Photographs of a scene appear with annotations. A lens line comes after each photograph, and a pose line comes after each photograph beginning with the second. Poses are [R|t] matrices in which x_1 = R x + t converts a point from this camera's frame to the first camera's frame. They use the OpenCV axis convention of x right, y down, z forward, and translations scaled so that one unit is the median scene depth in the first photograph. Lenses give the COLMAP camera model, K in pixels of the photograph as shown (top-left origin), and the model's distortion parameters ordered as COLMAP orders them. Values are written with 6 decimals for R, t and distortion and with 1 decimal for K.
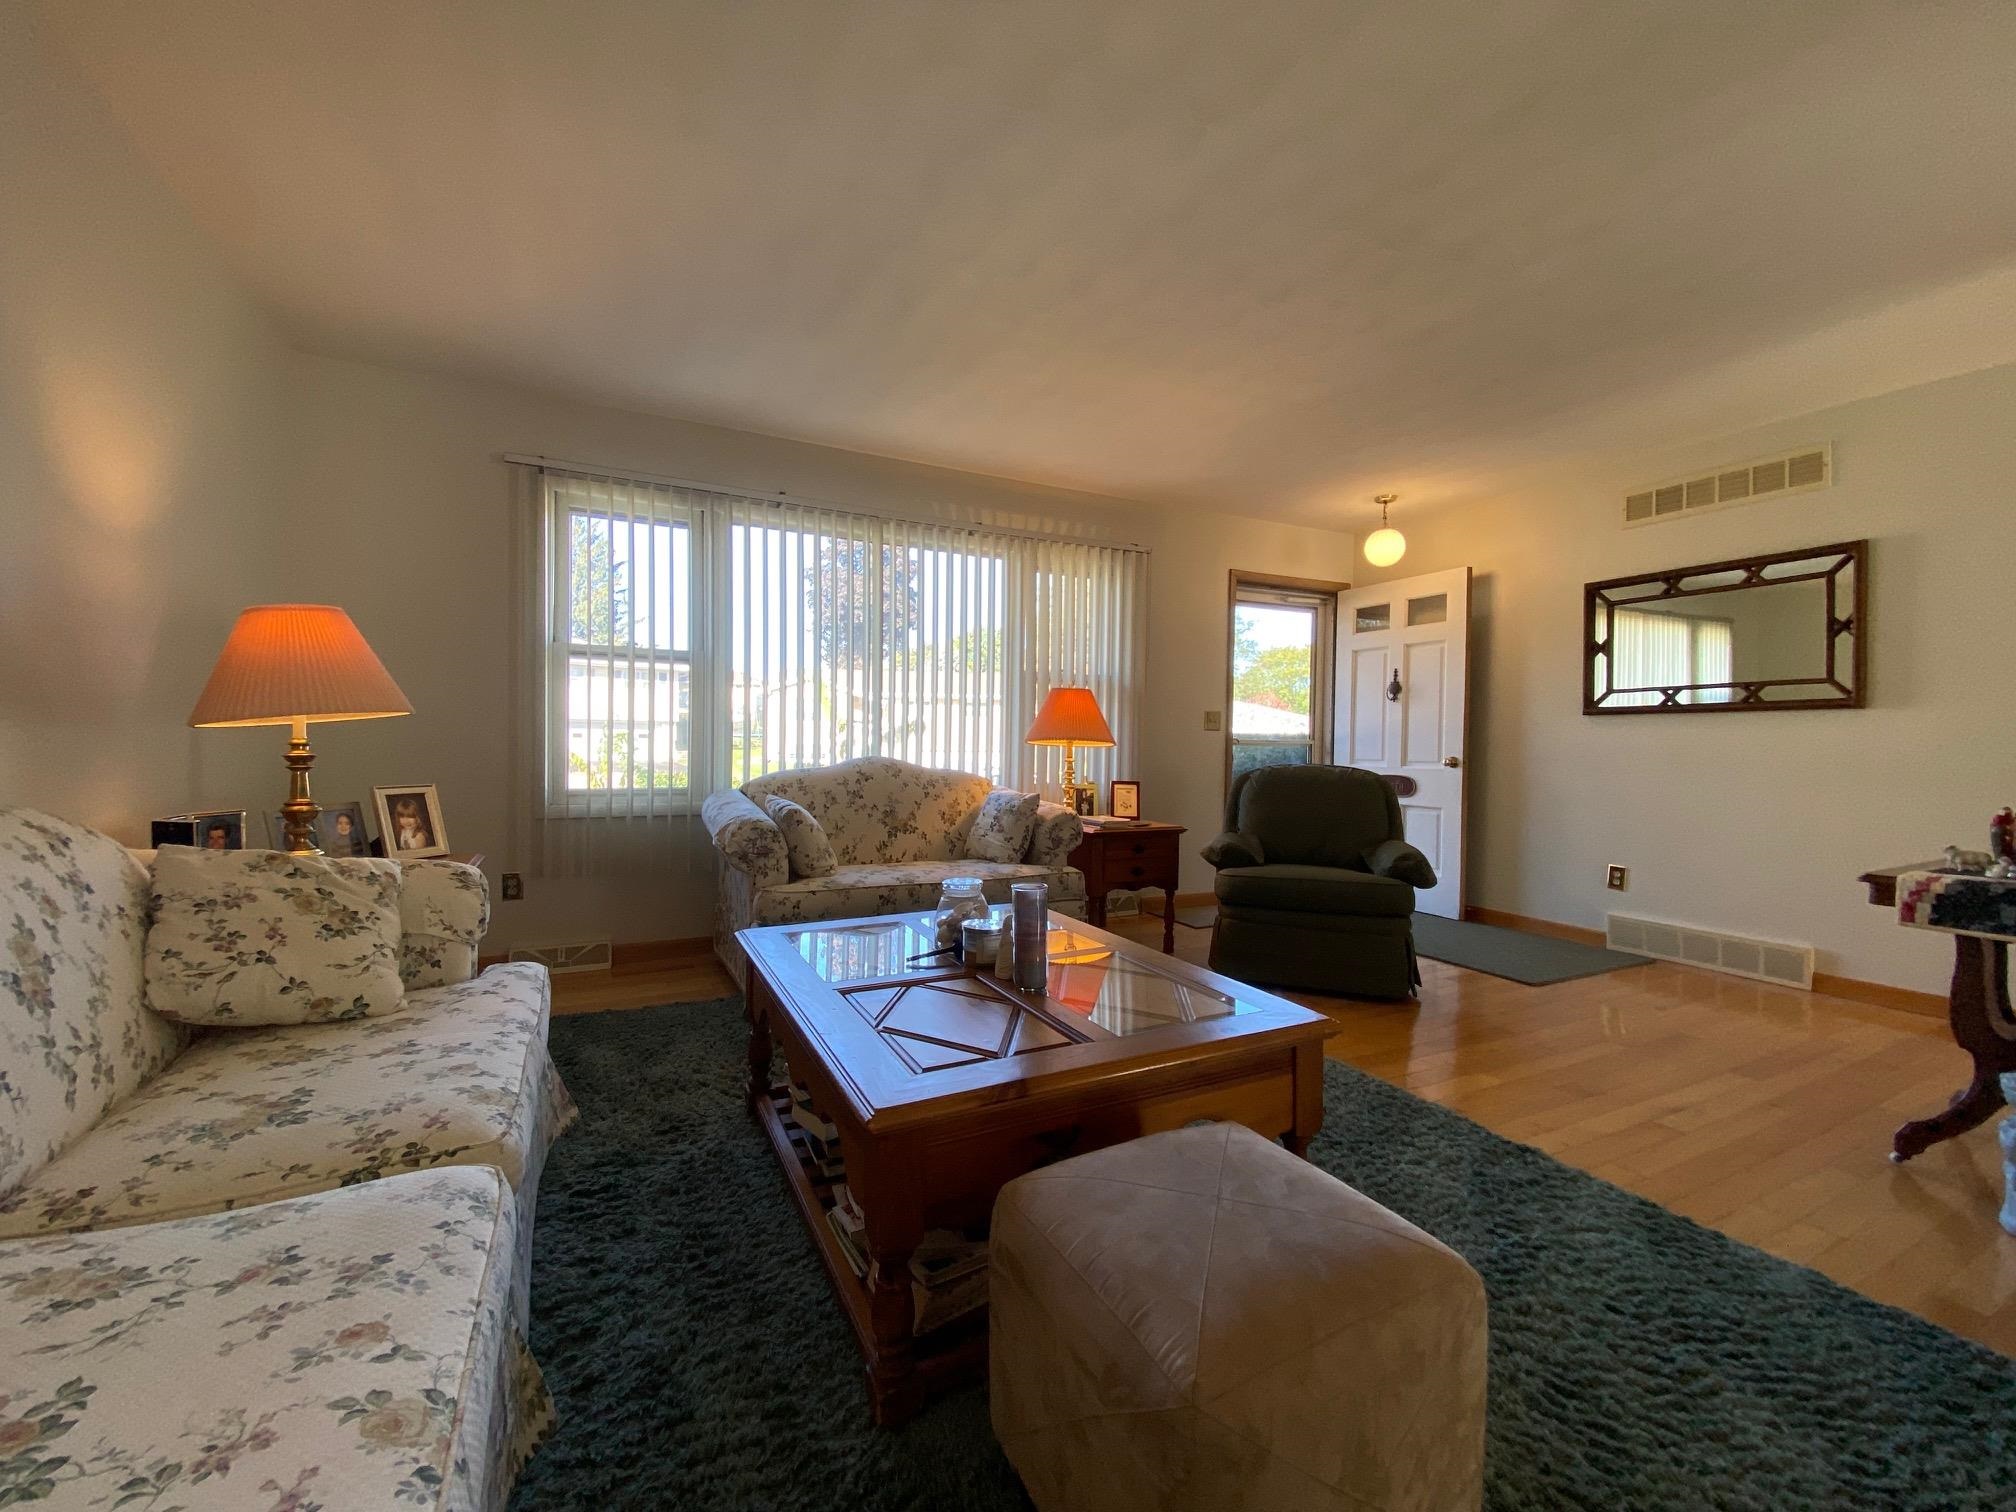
lens RADIAL K [[820.0, 0, 1001.9], [0, 820.0, 748.3], [0, 0, 1]] dist [0.029068, -0.024779]
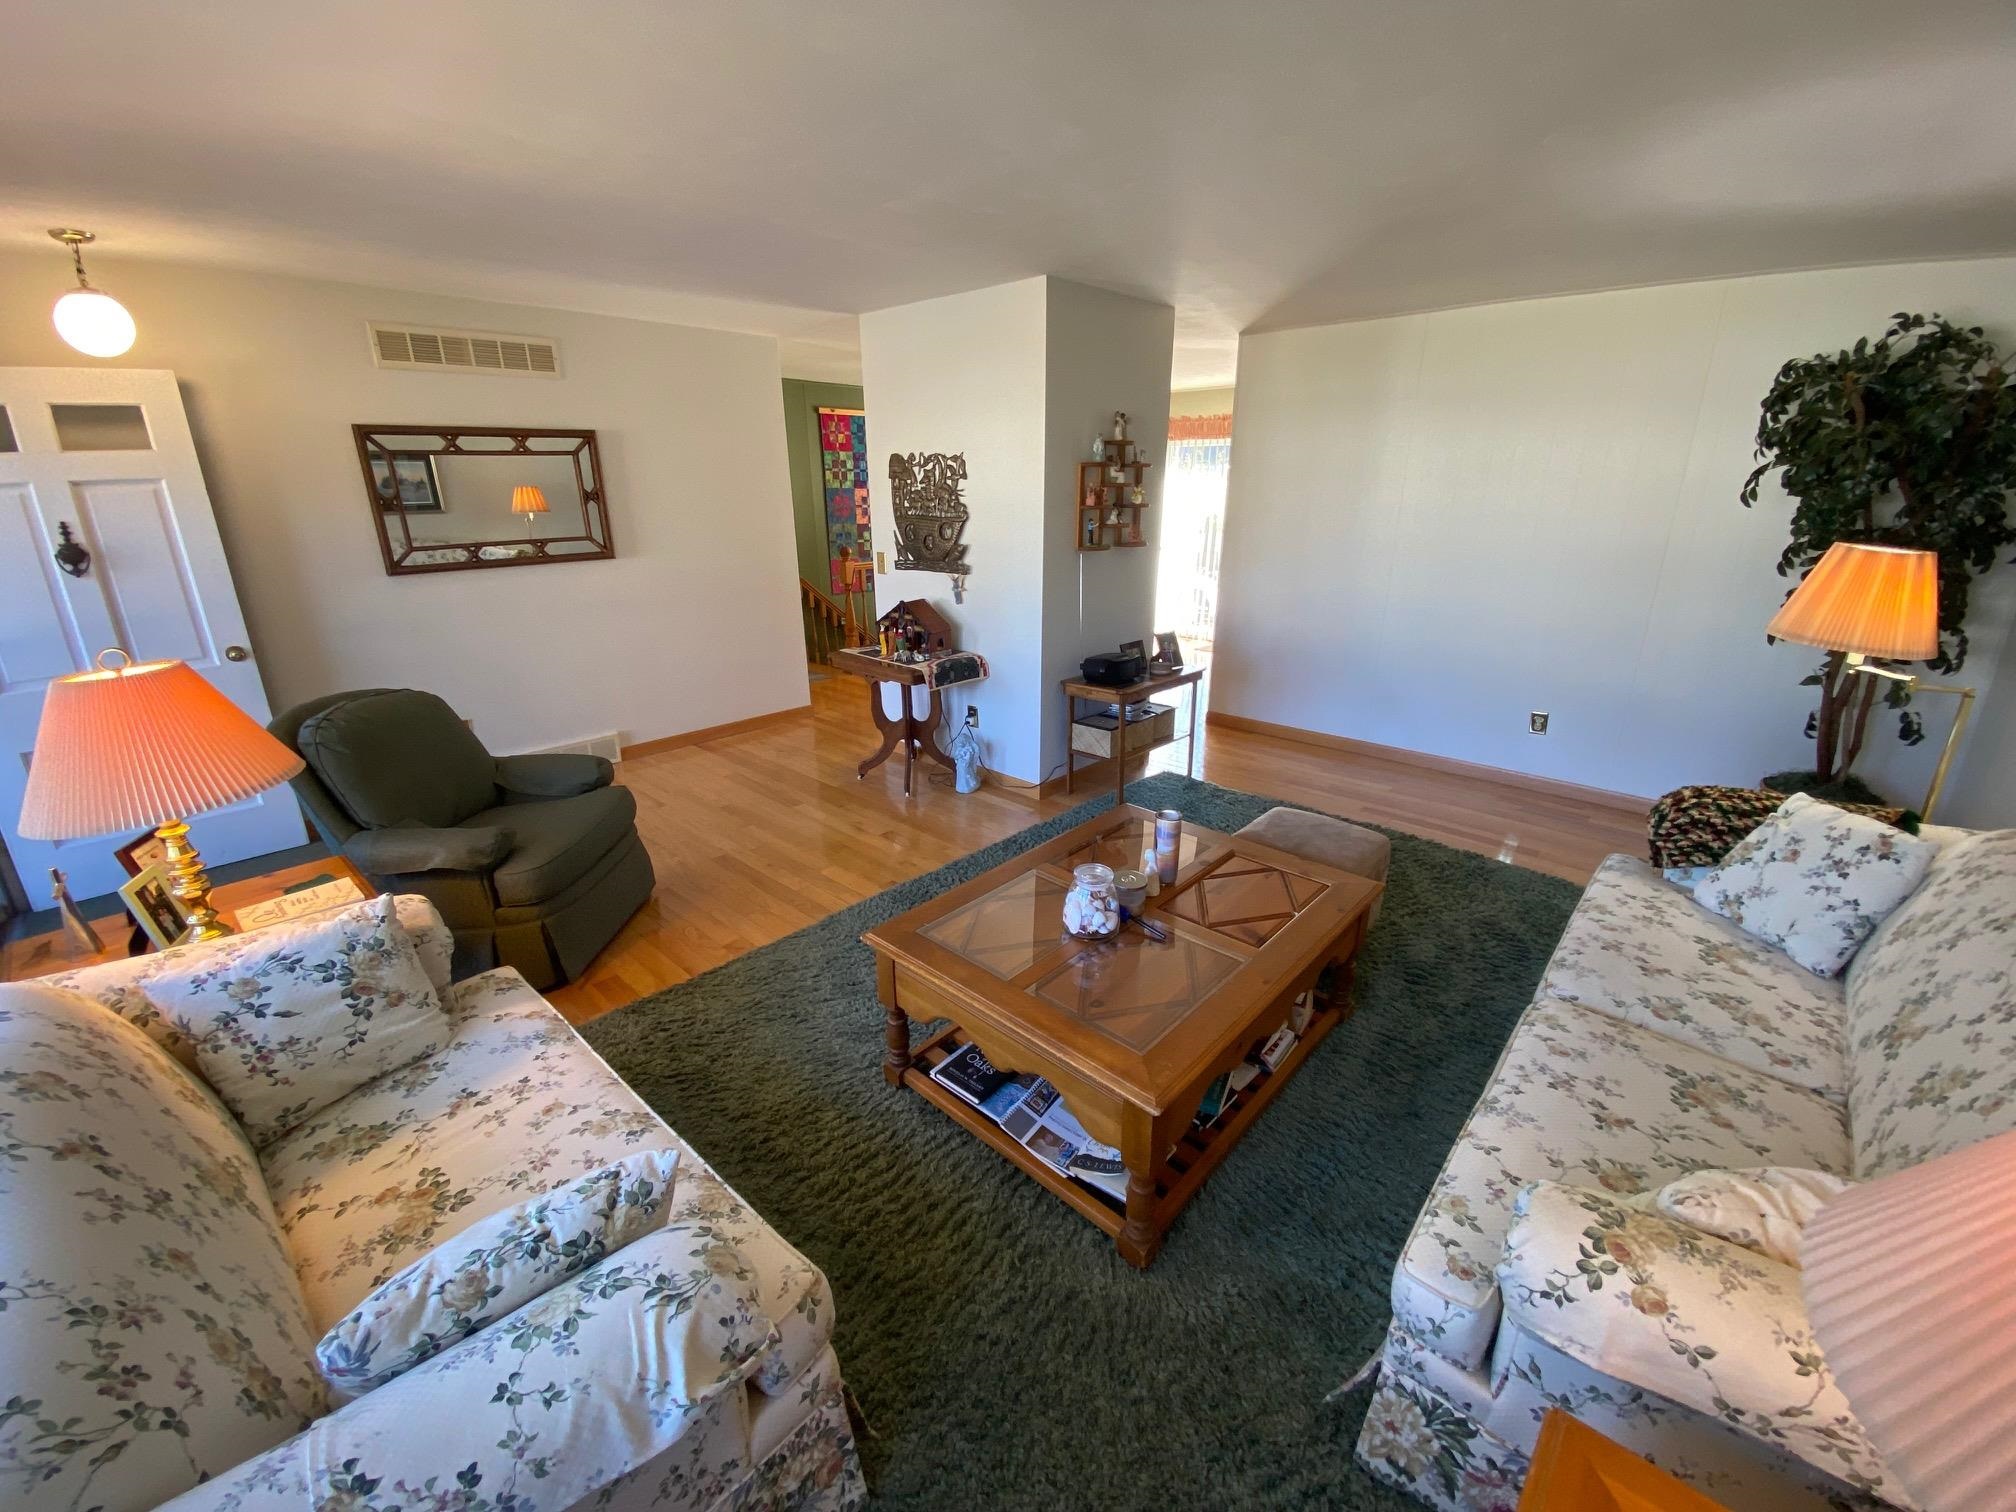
lens RADIAL K [[830.7, 0, 1006.6], [0, 830.7, 746.3], [0, 0, 1]] dist [0.033282, -0.026630]
pose [[-0.366184, -0.300956, 0.880531, -0.861228], [0.006830, 0.945361, 0.325955, -0.320716], [-0.930517, 0.125373, -0.344121, 1.402727]]
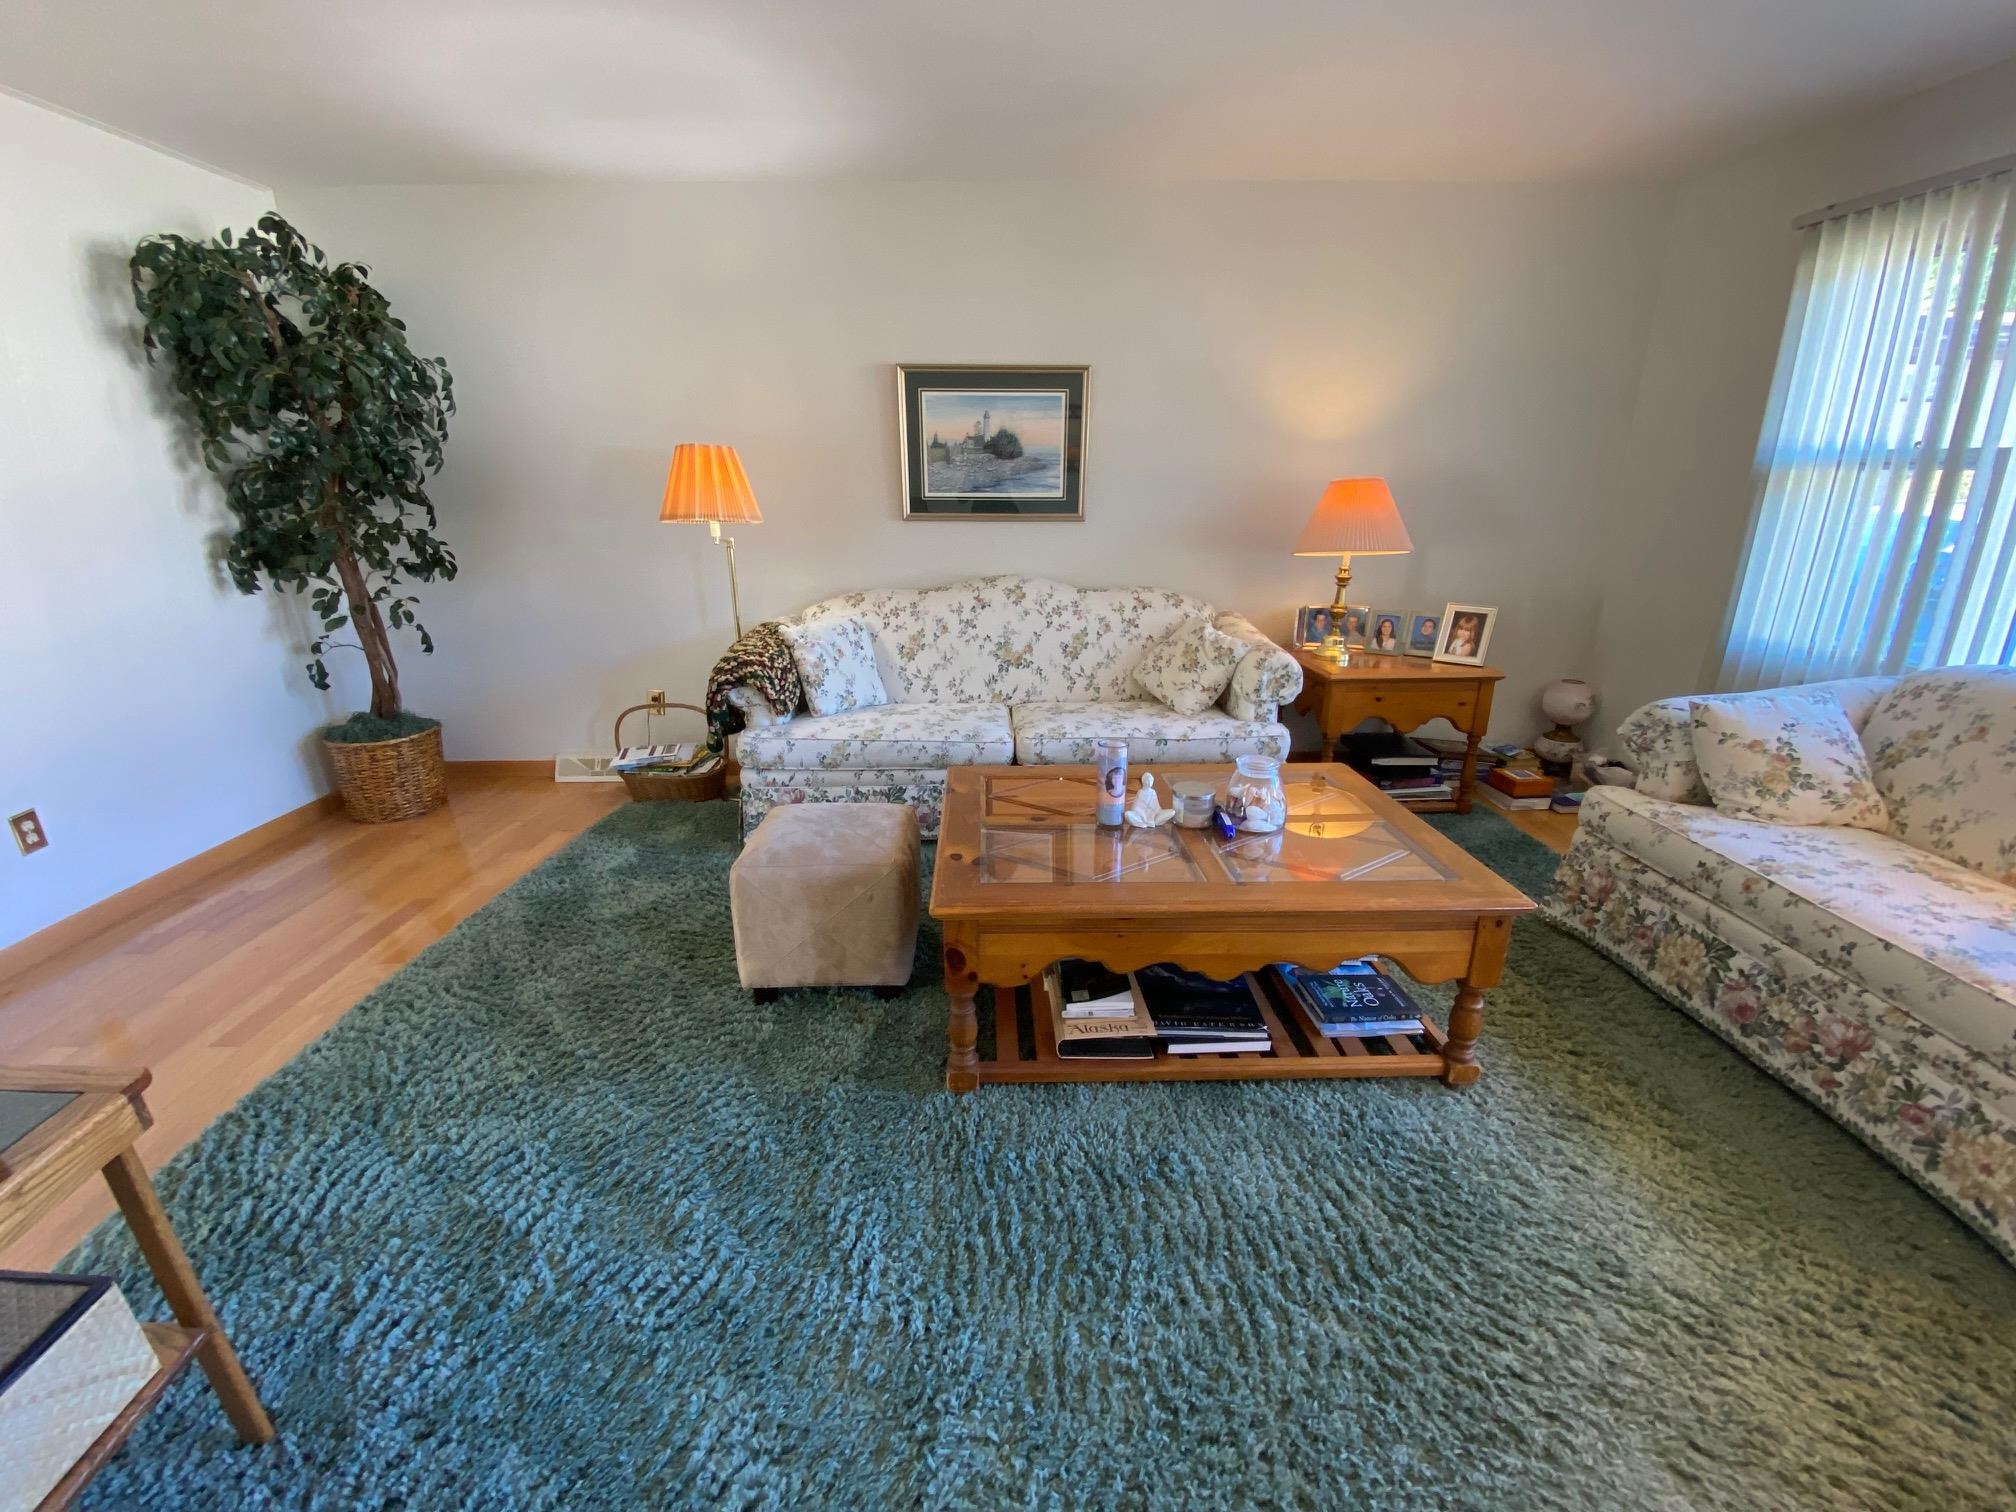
lens RADIAL K [[811.9, 0, 1000.4], [0, 811.9, 763.3], [0, 0, 1]] dist [0.051626, -0.027970]
pose [[-0.430603, 0.275208, -0.859559, 0.914158], [-0.007266, 0.951288, 0.308218, -0.133504], [0.902512, 0.138965, -0.407628, 1.101529]]
